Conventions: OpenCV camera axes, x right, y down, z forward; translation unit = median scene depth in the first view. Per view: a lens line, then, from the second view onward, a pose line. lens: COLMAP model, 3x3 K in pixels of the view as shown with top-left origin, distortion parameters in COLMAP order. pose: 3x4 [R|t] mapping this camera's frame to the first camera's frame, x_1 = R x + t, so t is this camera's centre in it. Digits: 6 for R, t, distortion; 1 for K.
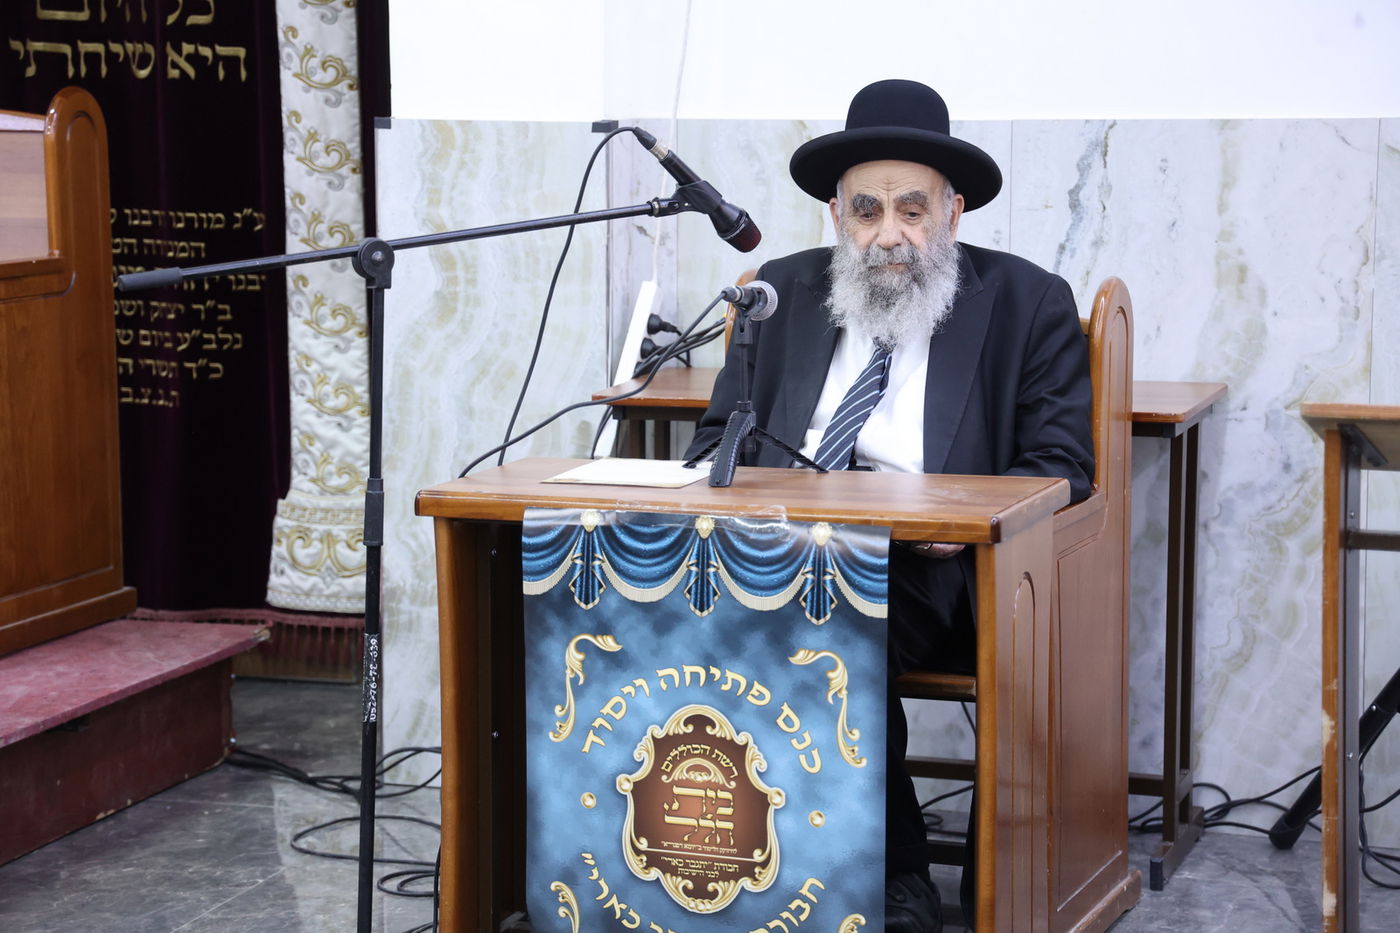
lens RADIAL K [[3362.2, 0, 700.0], [0, 3362.2, 466.5], [0, 0, 1]] dist [0.426653, 0.115357]
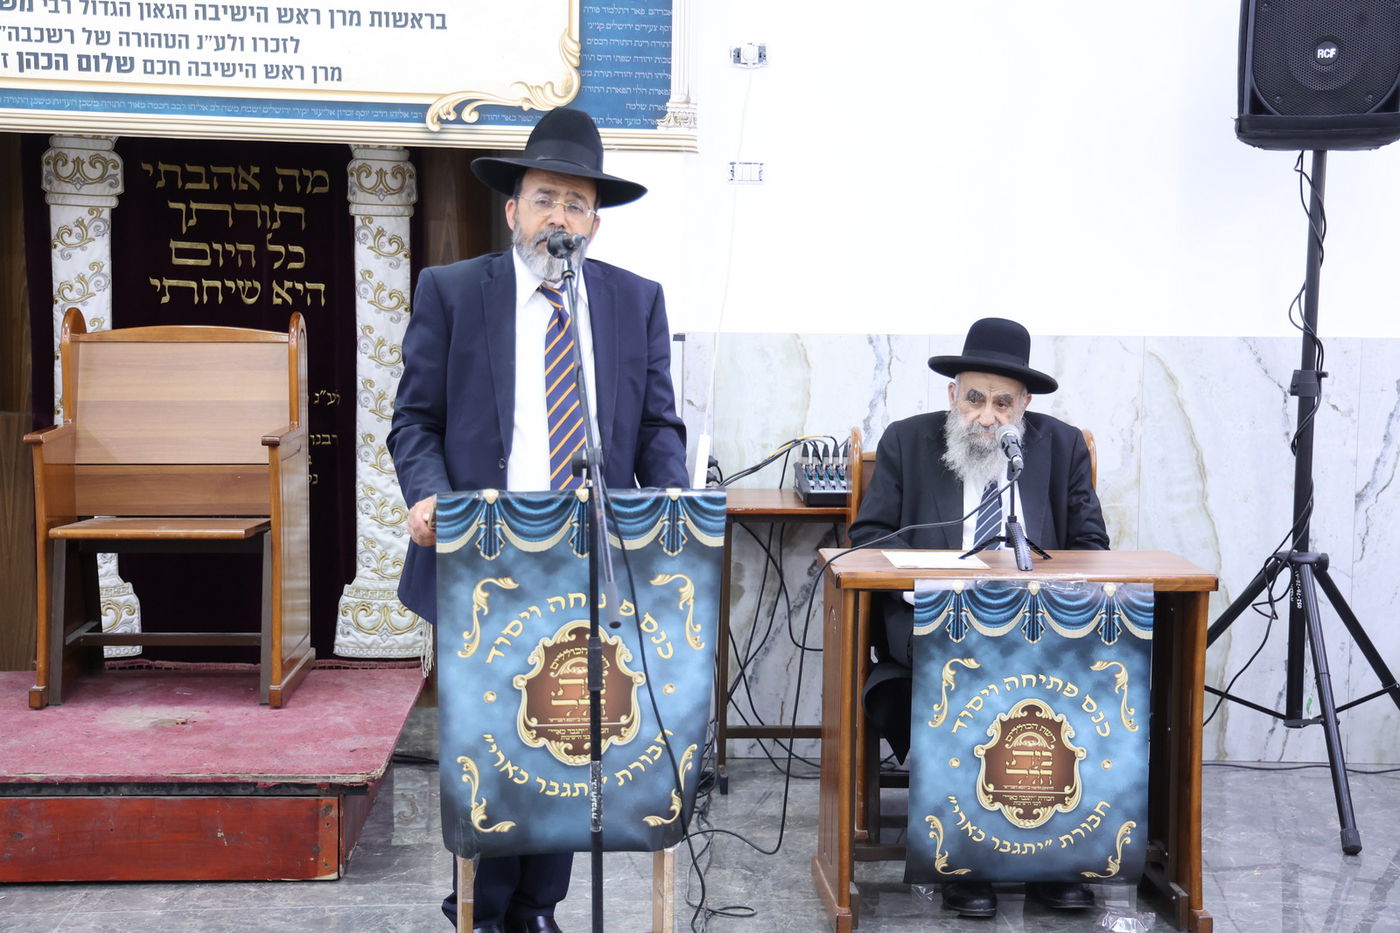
lens RADIAL K [[2145.7, 0, 700.0], [0, 2145.7, 466.5], [0, 0, 1]] dist [0.189706, 0.197094]
pose [[0.929124, -0.021939, 0.369117, -0.388712], [0.034330, 0.999045, -0.027033, -0.013129], [-0.368171, 0.037788, 0.928990, 0.069099]]
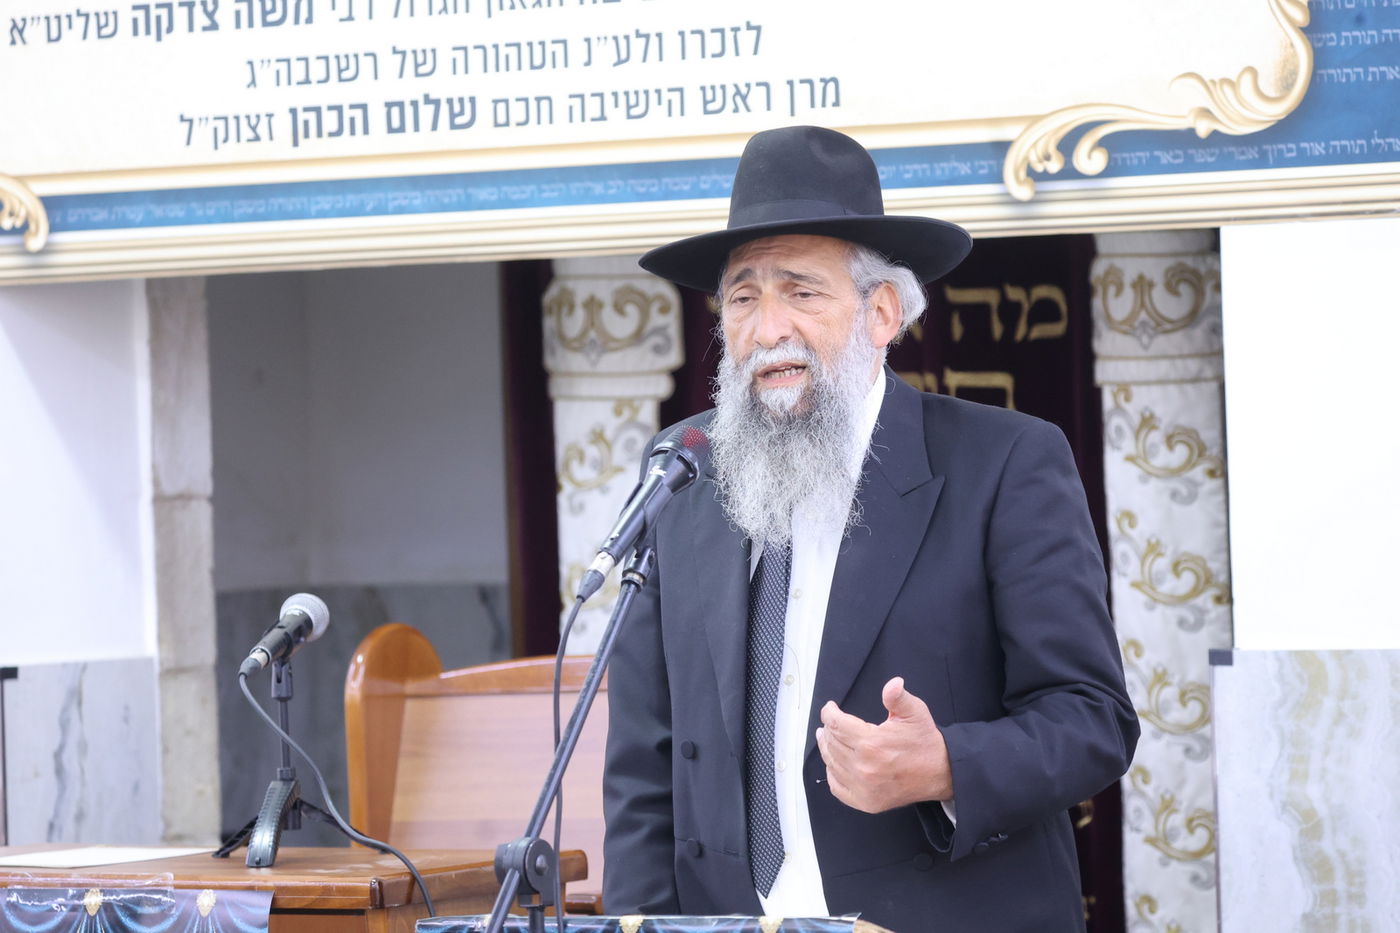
lens RADIAL K [[6538.0, 0, 700.0], [0, 6538.0, 466.5], [0, 0, 1]] dist [0.566822, -6.347367]
pose [[0.969006, -0.030867, -0.245101, 0.122179], [-0.000060, 0.992134, -0.125184, 0.020741], [0.247037, 0.121319, 0.961381, -0.247764]]
